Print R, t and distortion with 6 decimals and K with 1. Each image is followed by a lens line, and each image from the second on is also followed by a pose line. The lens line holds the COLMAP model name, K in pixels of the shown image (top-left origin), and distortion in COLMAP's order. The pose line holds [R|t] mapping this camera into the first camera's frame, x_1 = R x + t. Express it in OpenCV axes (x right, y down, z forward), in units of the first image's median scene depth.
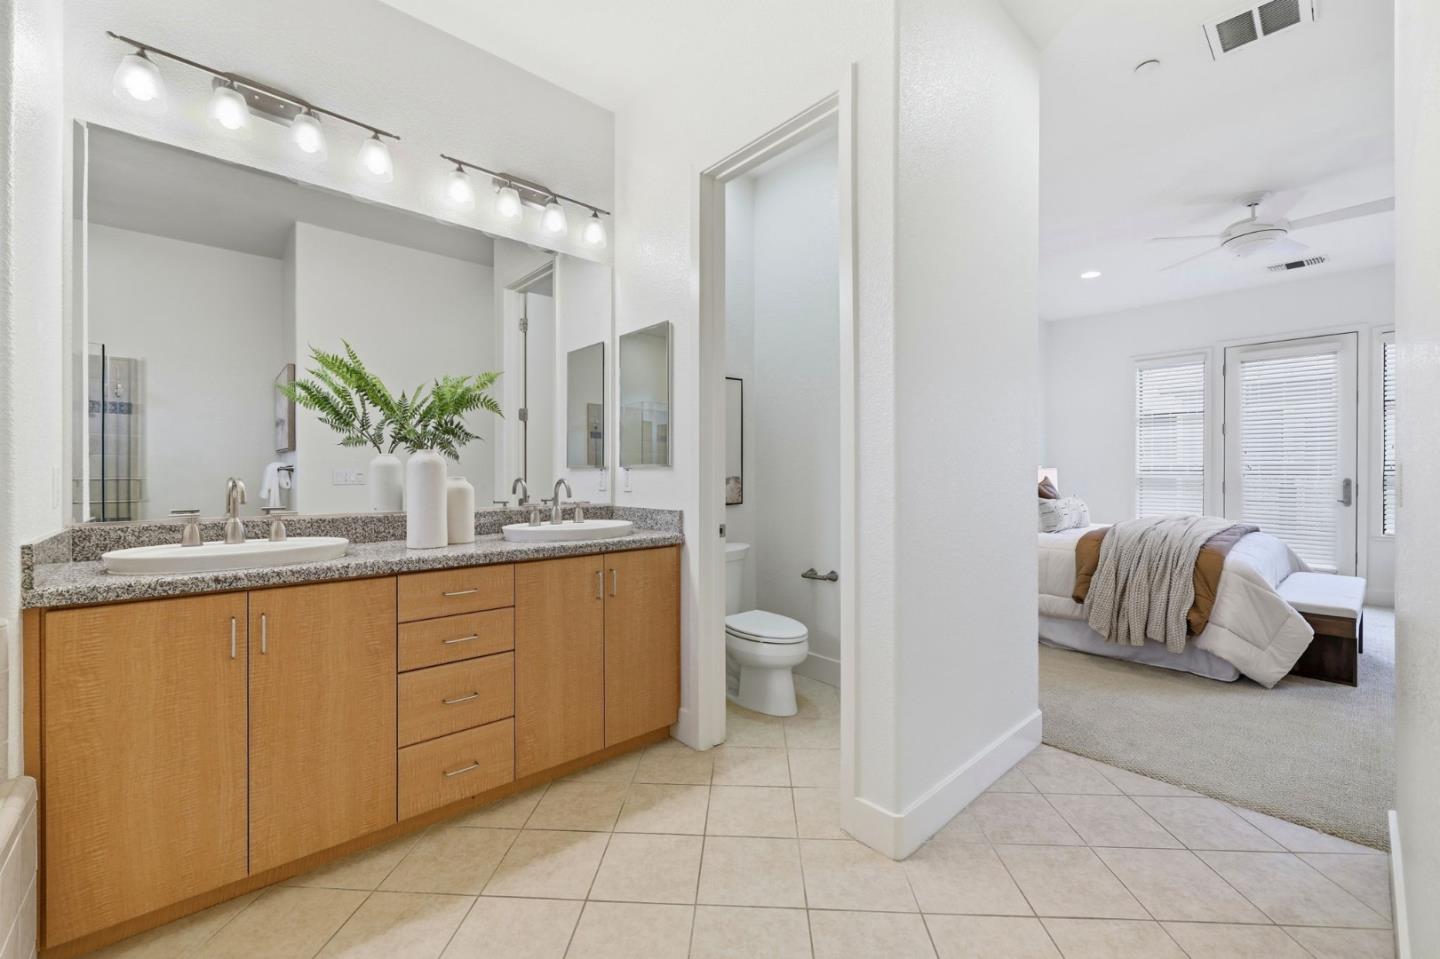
lens RADIAL K [[586.4, 0, 722.5], [0, 586.4, 483.7], [0, 0, 1]] dist [0.001940, 0.000438]
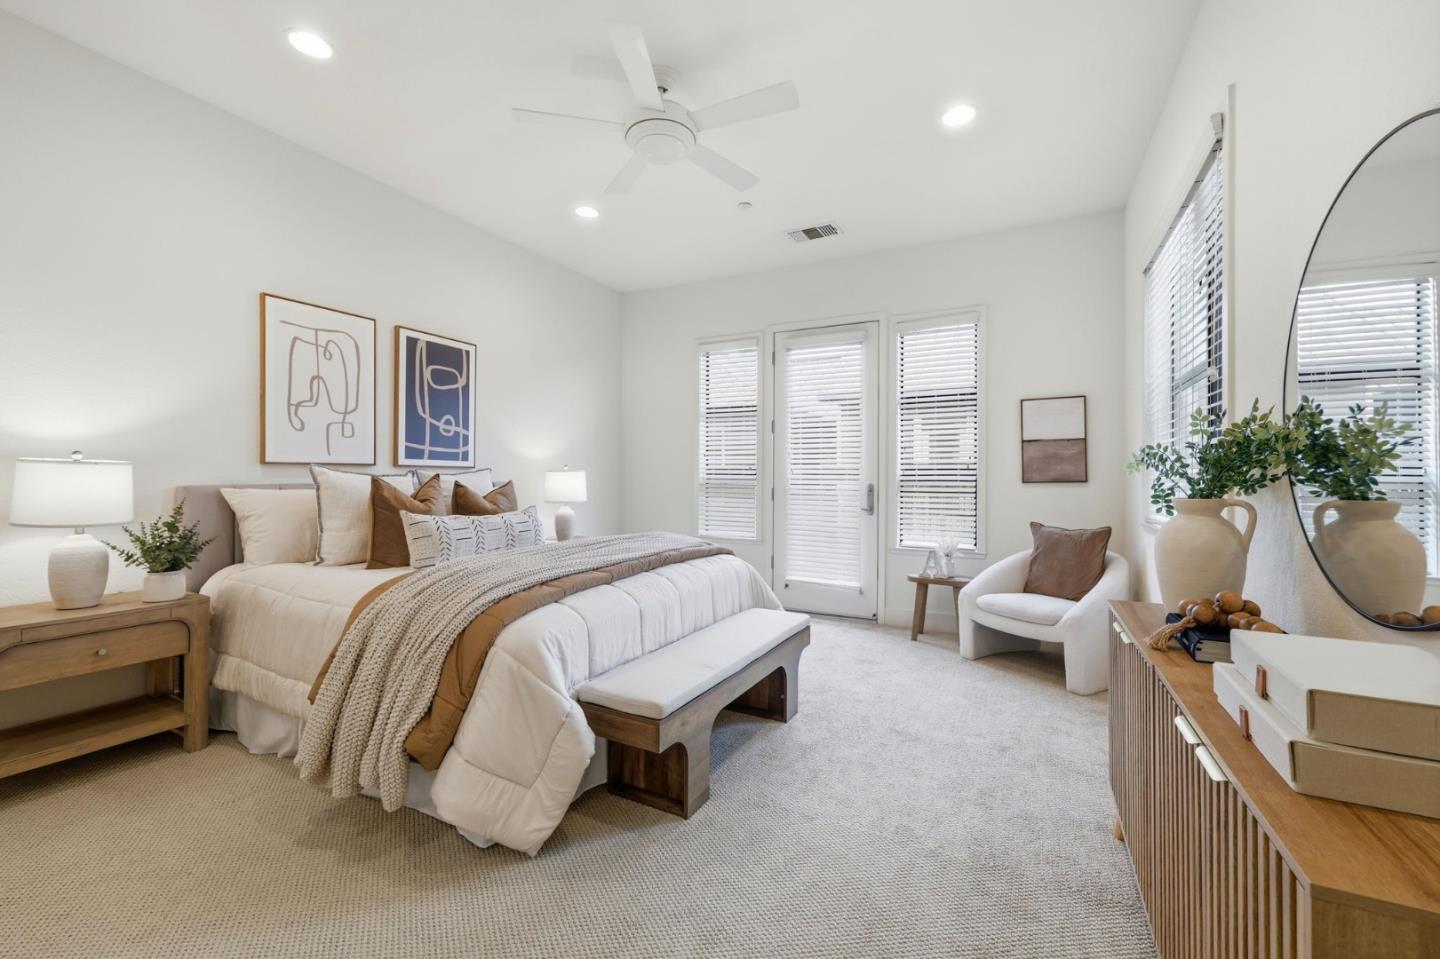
lens RADIAL K [[586.4, 0, 708.4], [0, 586.4, 478.4], [0, 0, 1]] dist [0.001940, 0.000438]
pose [[0.940759, 0.009559, 0.338942, 0.534309], [-0.005207, 0.999892, -0.013748, -0.003691], [-0.339037, 0.011168, 0.940707, 0.248589]]
